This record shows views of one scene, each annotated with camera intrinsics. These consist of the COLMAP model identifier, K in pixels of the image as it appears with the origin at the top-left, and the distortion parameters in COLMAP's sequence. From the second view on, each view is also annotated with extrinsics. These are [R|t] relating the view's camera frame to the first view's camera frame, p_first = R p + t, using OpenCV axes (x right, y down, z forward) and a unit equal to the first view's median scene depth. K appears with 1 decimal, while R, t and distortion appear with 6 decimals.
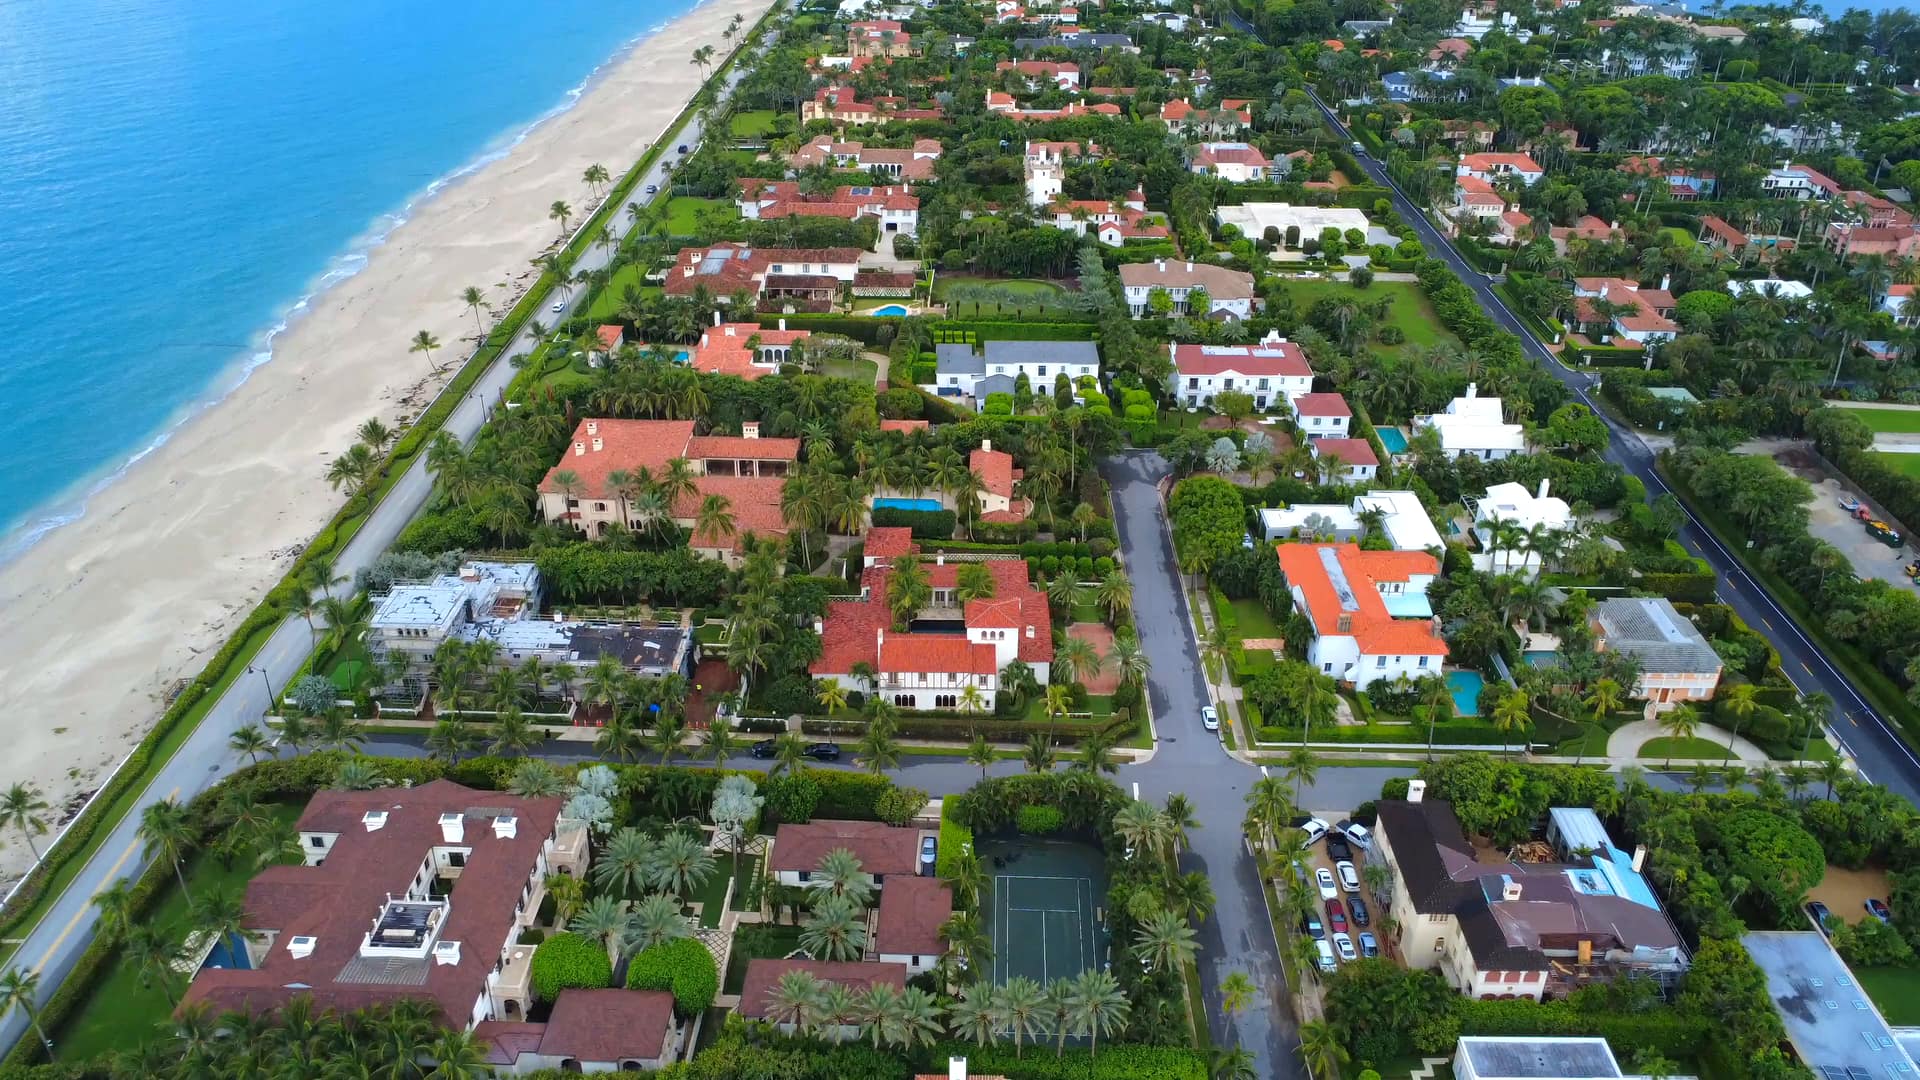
lens RADIAL K [[1379.8, 0, 960.0], [0, 1379.8, 540.0], [0, 0, 1]] dist [0.009298, 0.002331]
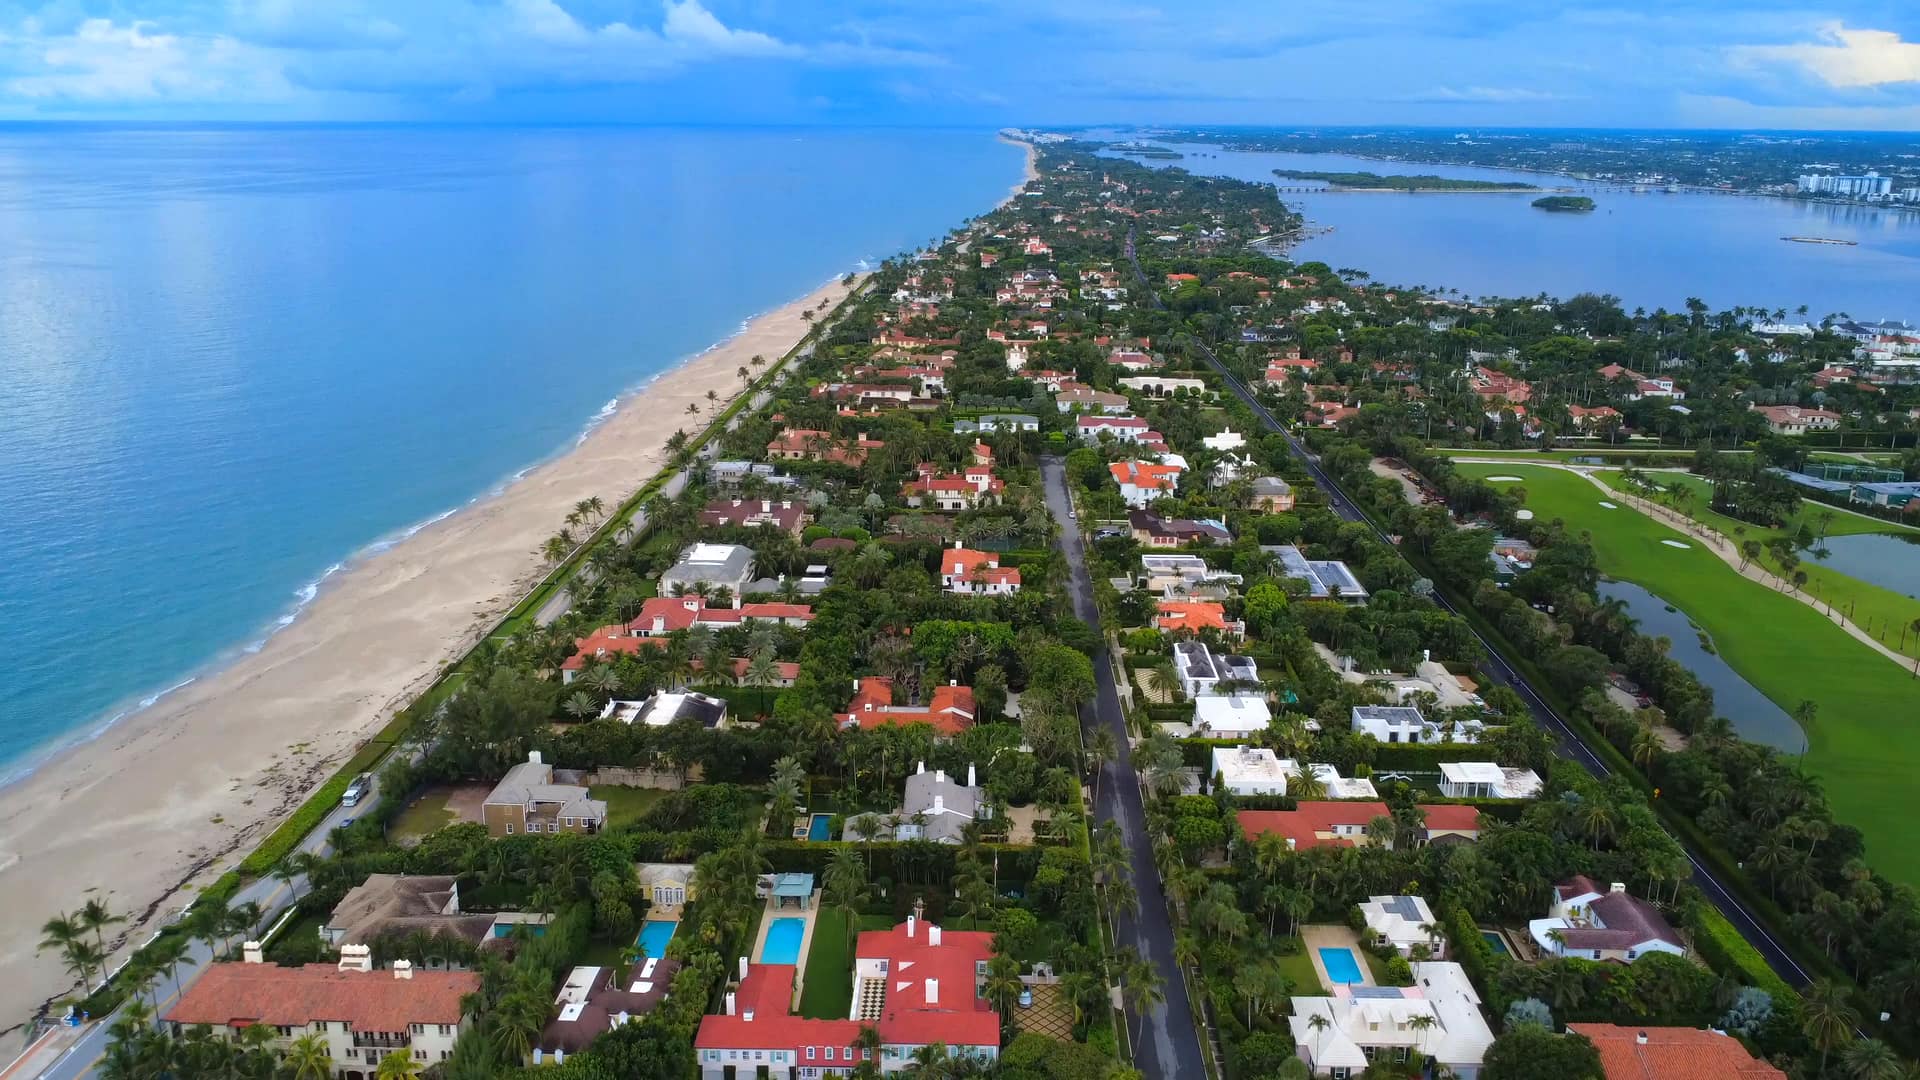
lens RADIAL K [[1379.8, 0, 960.0], [0, 1379.8, 540.0], [0, 0, 1]] dist [0.009298, 0.002331]
pose [[0.999887, 0.004260, -0.014416, 0.015379], [-0.007616, 0.970380, -0.241462, 0.389257], [0.012961, 0.241545, 0.970303, -0.653032]]
